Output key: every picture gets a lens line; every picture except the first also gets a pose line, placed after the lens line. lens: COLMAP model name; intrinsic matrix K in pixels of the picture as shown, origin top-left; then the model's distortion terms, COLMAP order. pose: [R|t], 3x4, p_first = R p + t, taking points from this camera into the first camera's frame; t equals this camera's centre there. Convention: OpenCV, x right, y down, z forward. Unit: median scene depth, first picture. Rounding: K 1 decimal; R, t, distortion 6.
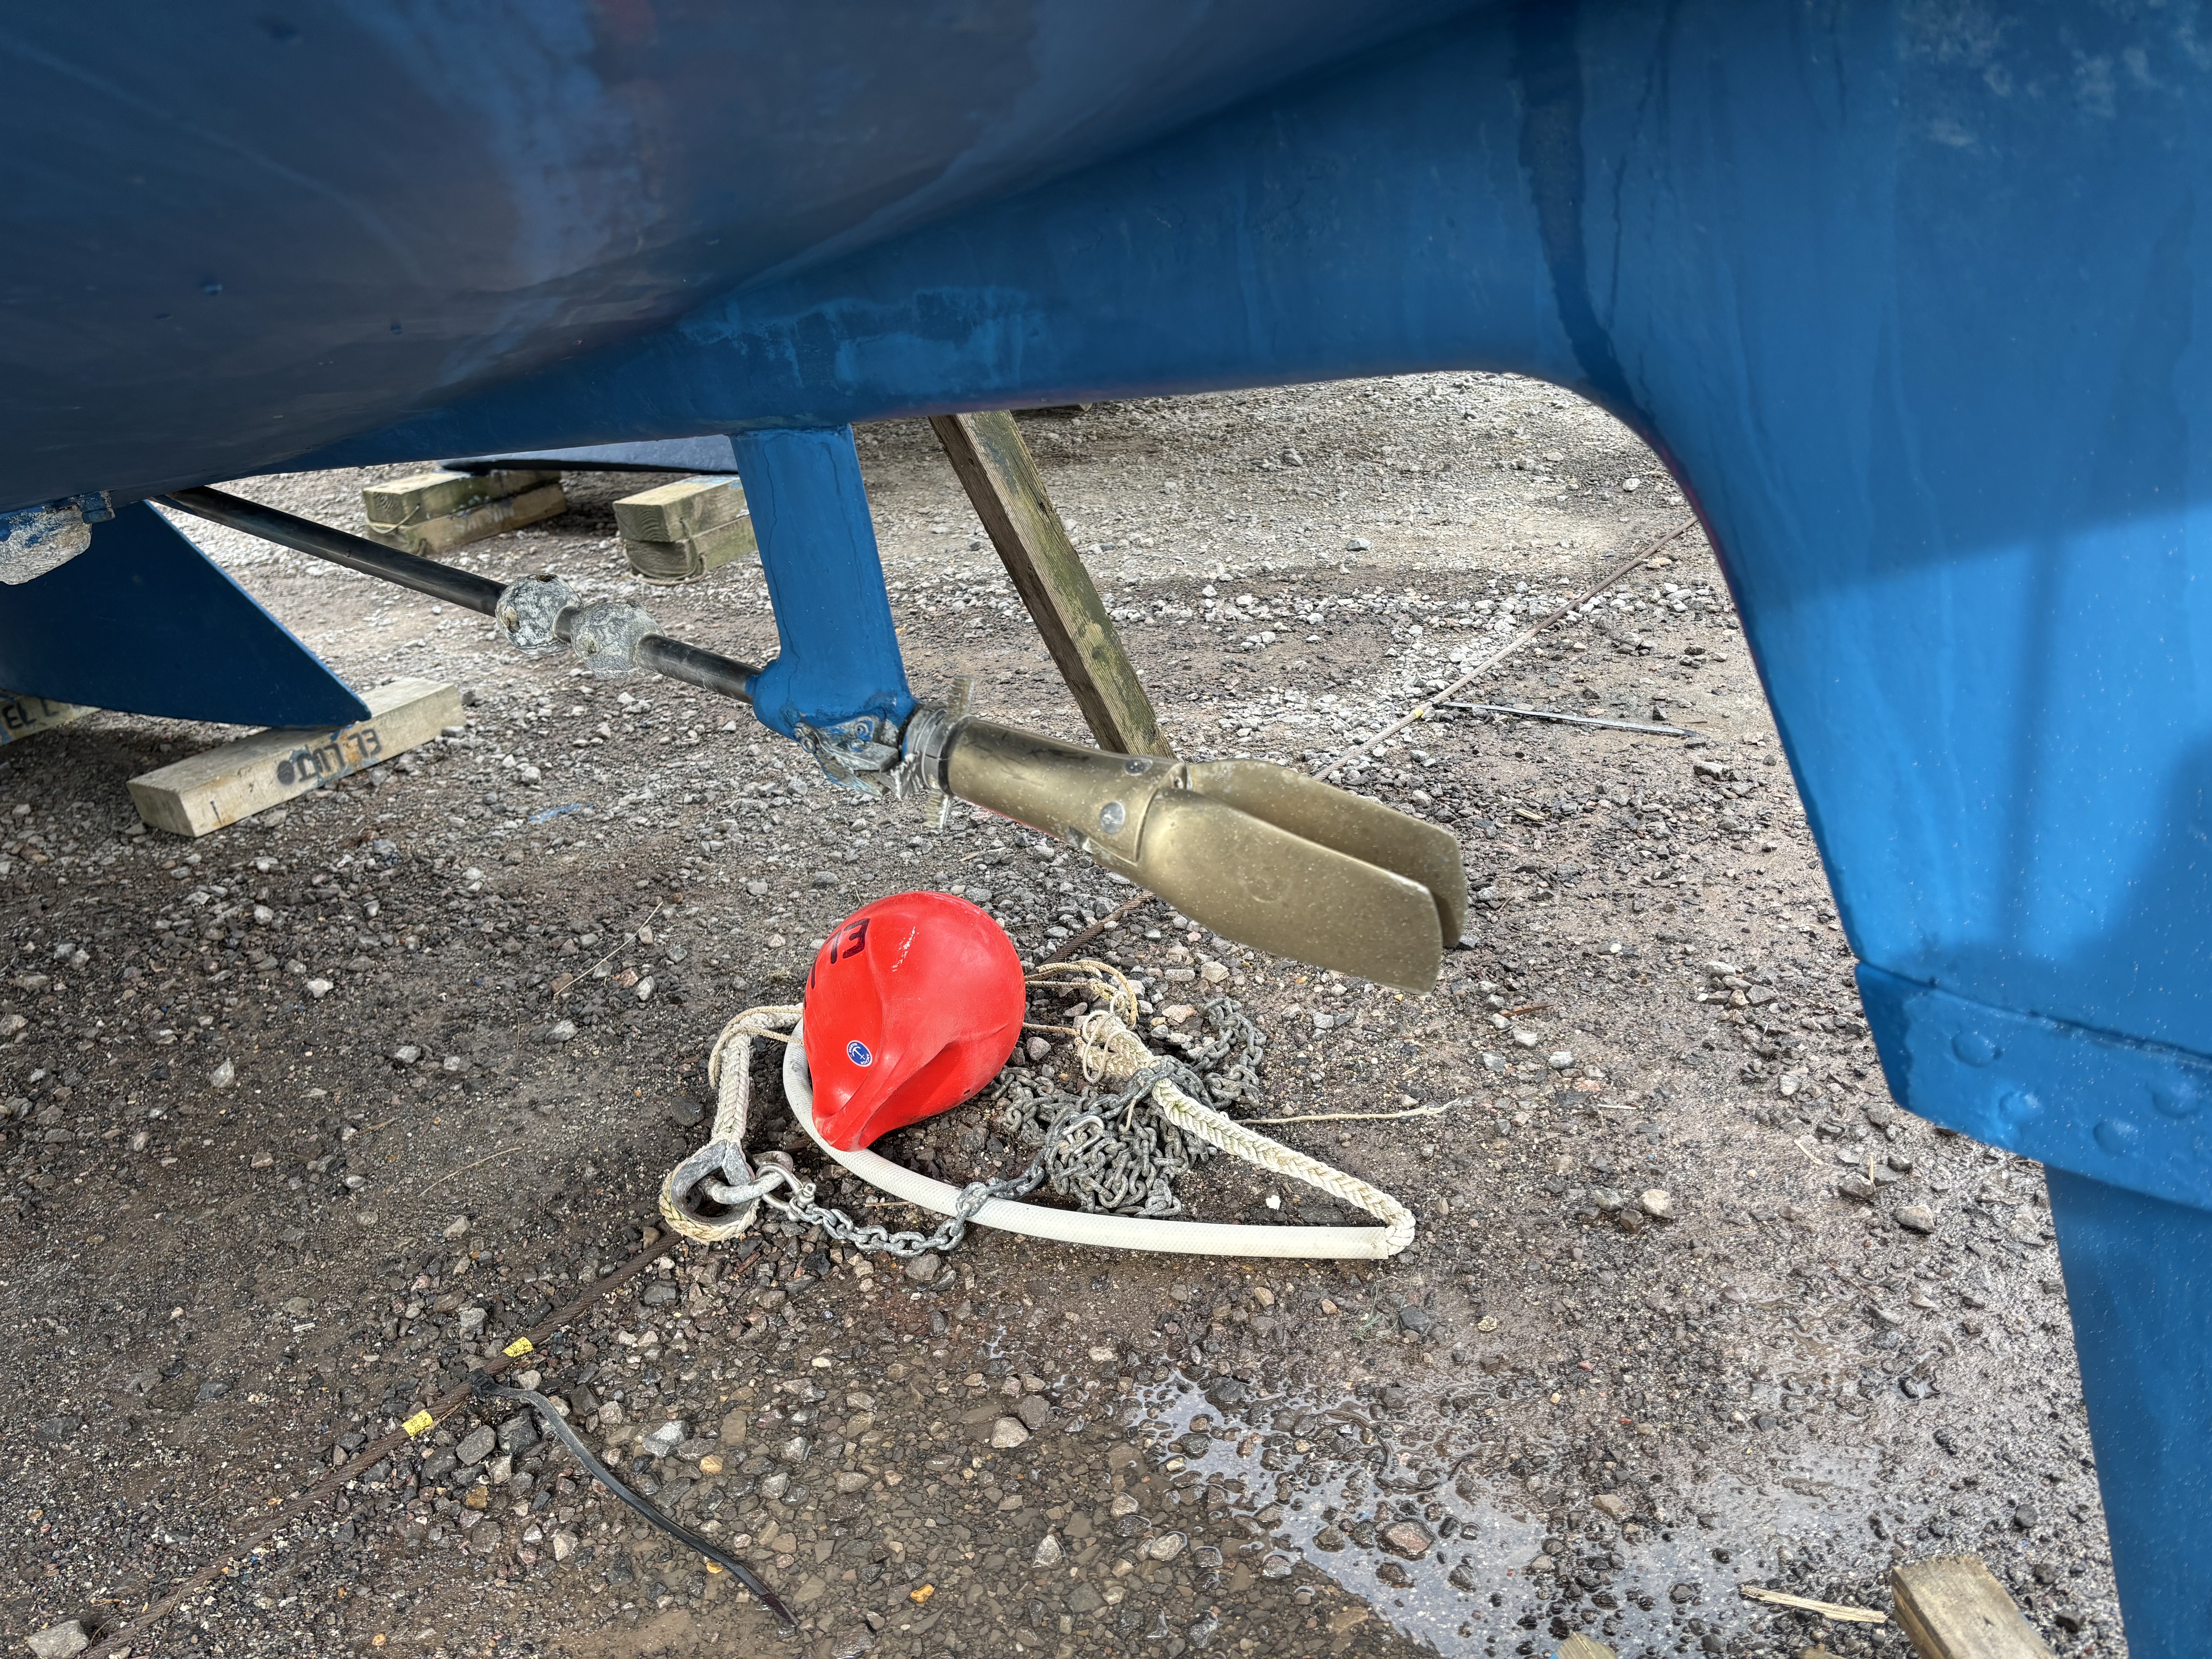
lens RADIAL K [[1684.3, 0, 1110.6], [0, 1684.3, 830.4], [0, 0, 1]] dist [0.012454, 0.001472]
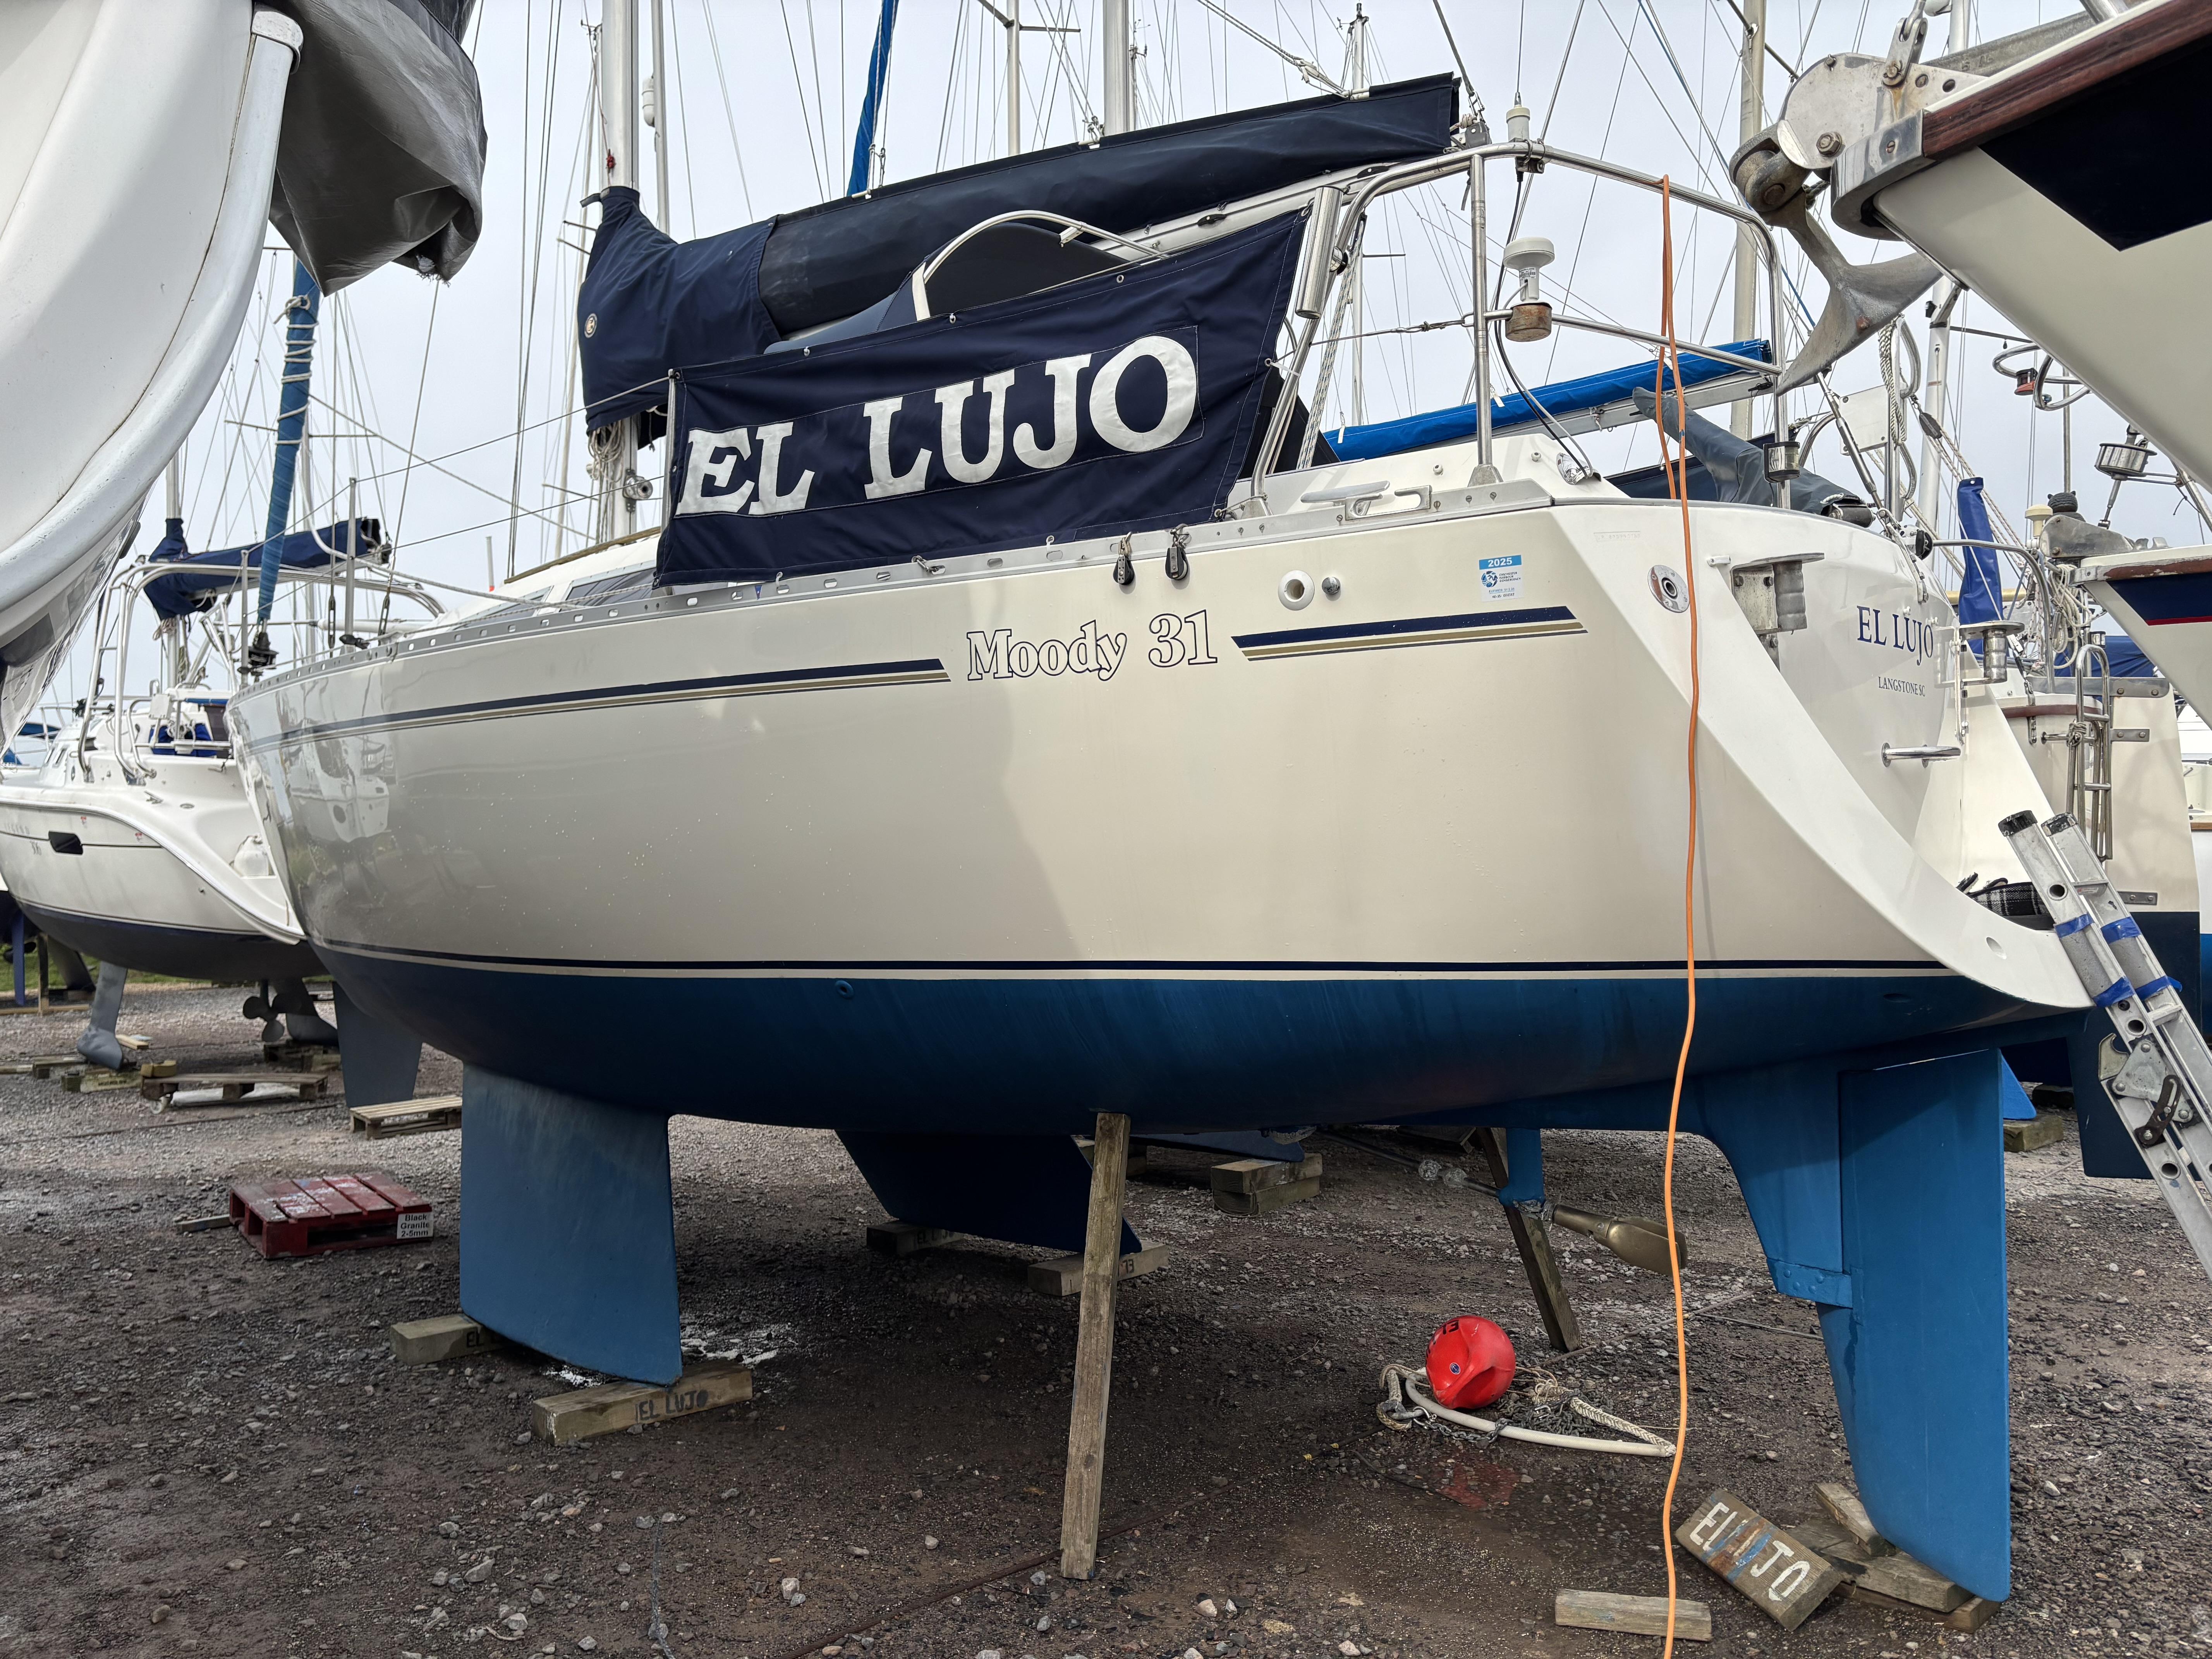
lens RADIAL K [[1684.3, 0, 1104.3], [0, 1684.3, 839.0], [0, 0, 1]] dist [0.012454, 0.001472]
pose [[0.978984, 0.091210, -0.182401, -0.176077], [-0.158925, 0.901704, -0.402086, 0.334350], [0.127798, 0.422624, 0.897250, -1.106866]]
